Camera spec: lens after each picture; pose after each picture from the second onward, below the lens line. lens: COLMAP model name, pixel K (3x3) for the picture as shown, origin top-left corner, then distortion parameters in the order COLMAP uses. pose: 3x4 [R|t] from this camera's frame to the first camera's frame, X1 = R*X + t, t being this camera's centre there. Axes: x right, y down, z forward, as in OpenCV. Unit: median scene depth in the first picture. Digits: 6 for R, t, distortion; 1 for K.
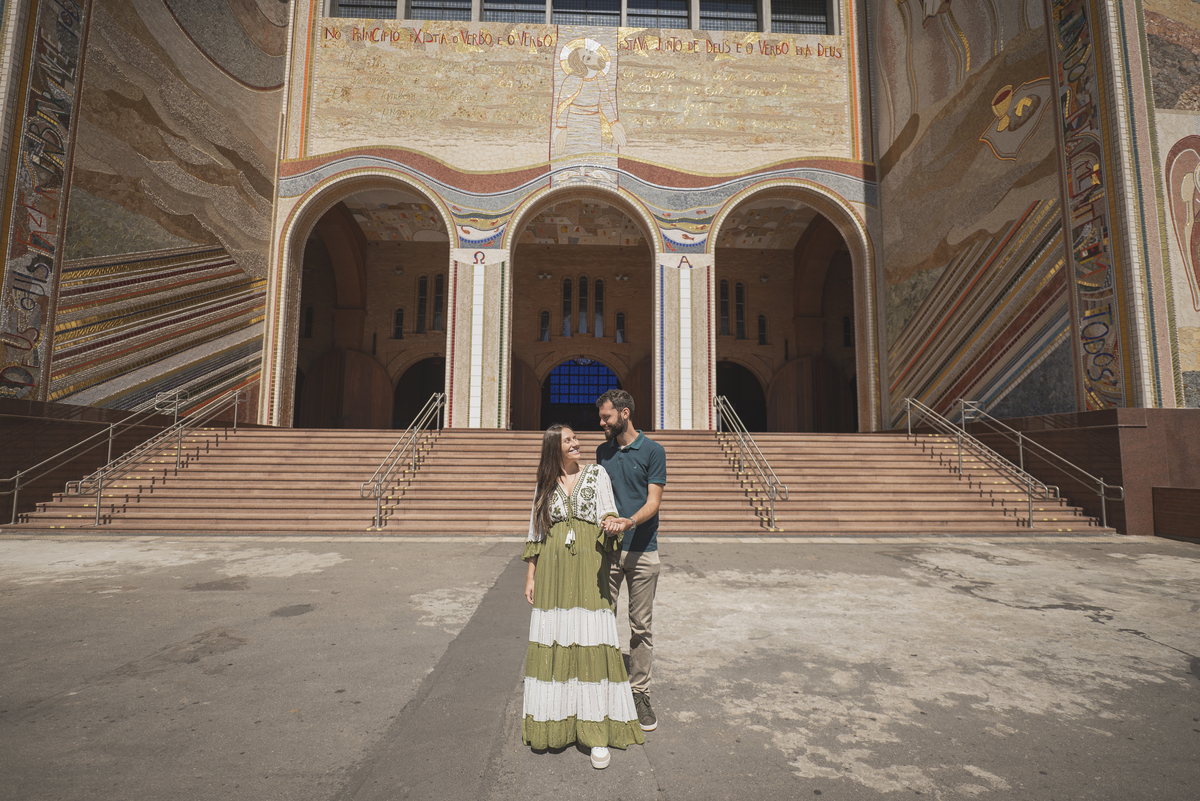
lens RADIAL K [[556.9, 0, 606.6], [0, 556.9, 406.0], [0, 0, 1]] dist [-0.010658, -0.001779]
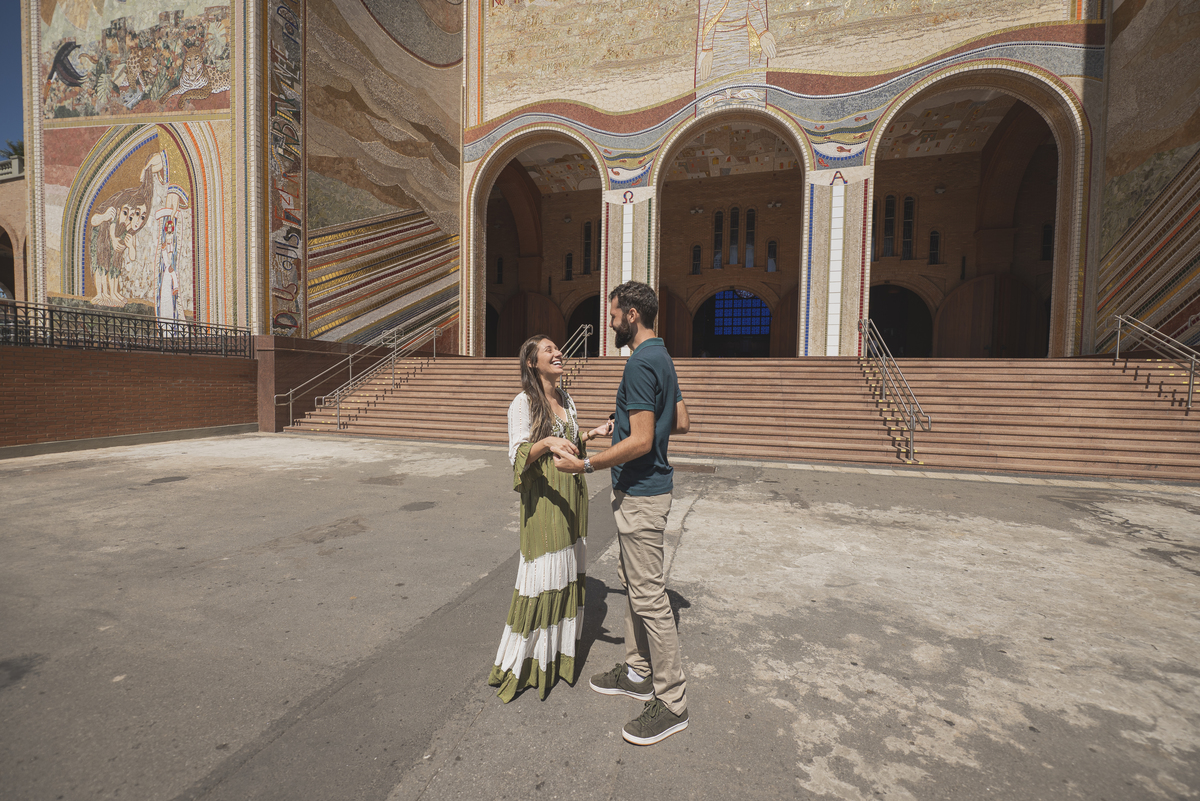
lens RADIAL K [[489.1, 0, 603.3], [0, 489.1, 406.5], [0, 0, 1]] dist [-0.008451, -0.001237]
pose [[0.946374, 0.024411, -0.322148, 0.055001], [0.020196, 0.990721, 0.134404, 0.009006], [0.322440, -0.133703, 0.937100, 0.066156]]
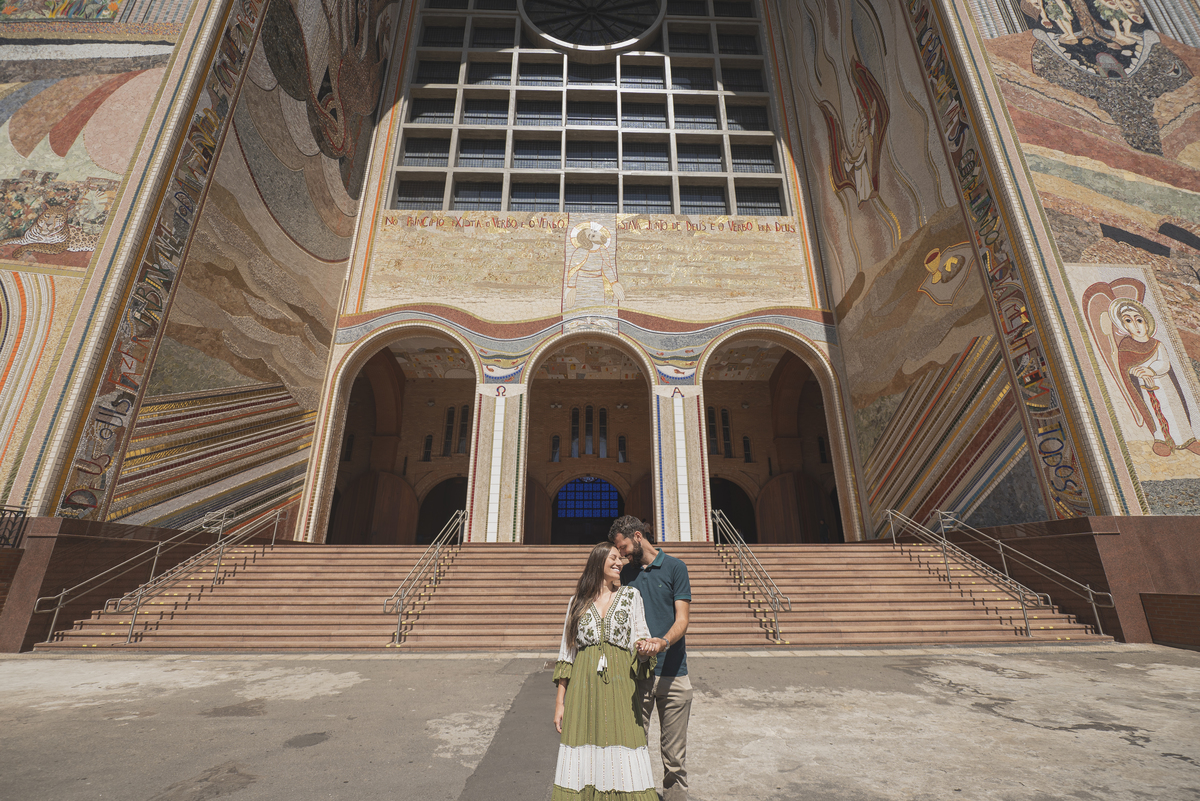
lens RADIAL K [[489.1, 0, 603.3], [0, 489.1, 406.5], [0, 0, 1]] dist [-0.008451, -0.001237]
pose [[0.999887, -0.013385, -0.006847, -0.010680], [0.011504, 0.974346, -0.224760, -0.002722], [0.009680, 0.224656, 0.974390, 0.013391]]
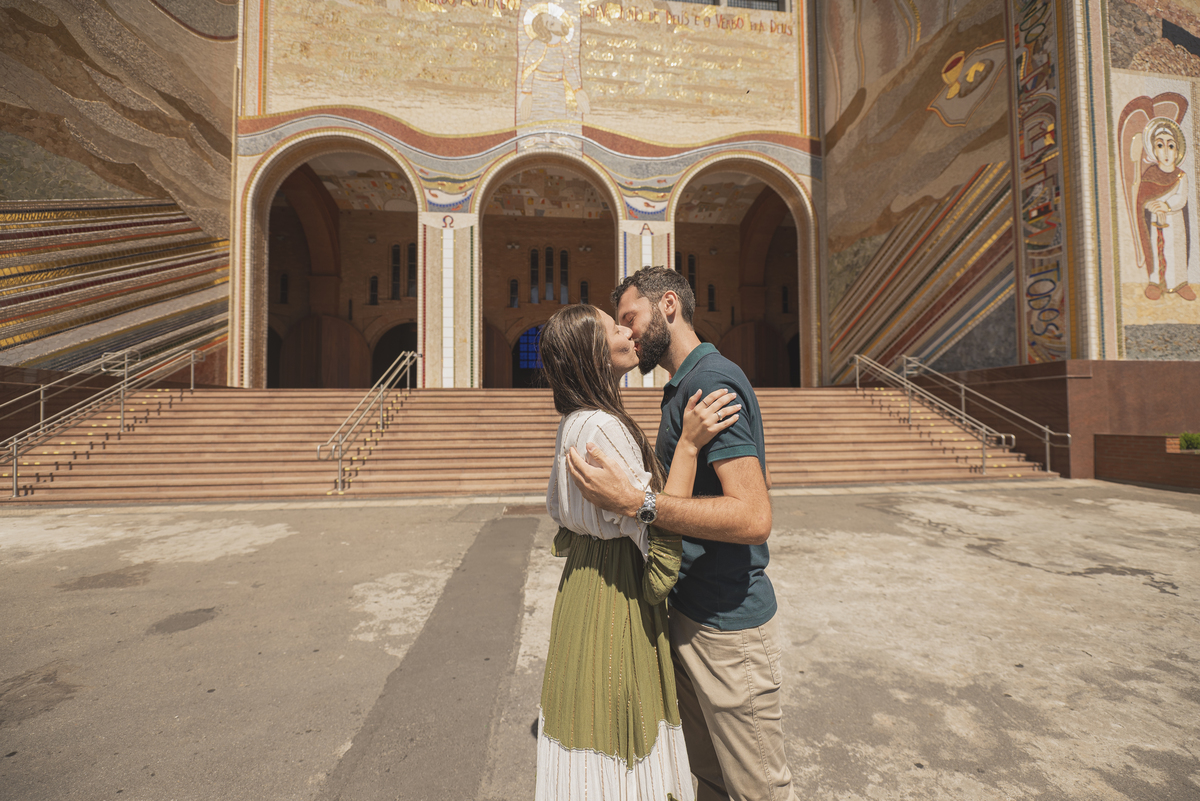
lens RADIAL K [[470.5, 0, 604.6], [0, 470.5, 403.0], [0, 0, 1]] dist [-0.008550, -0.000633]
pose [[0.997006, -0.012986, 0.076230, -0.016131], [0.007717, 0.997586, 0.069016, 0.013527], [-0.076942, -0.068221, 0.994699, 0.132999]]
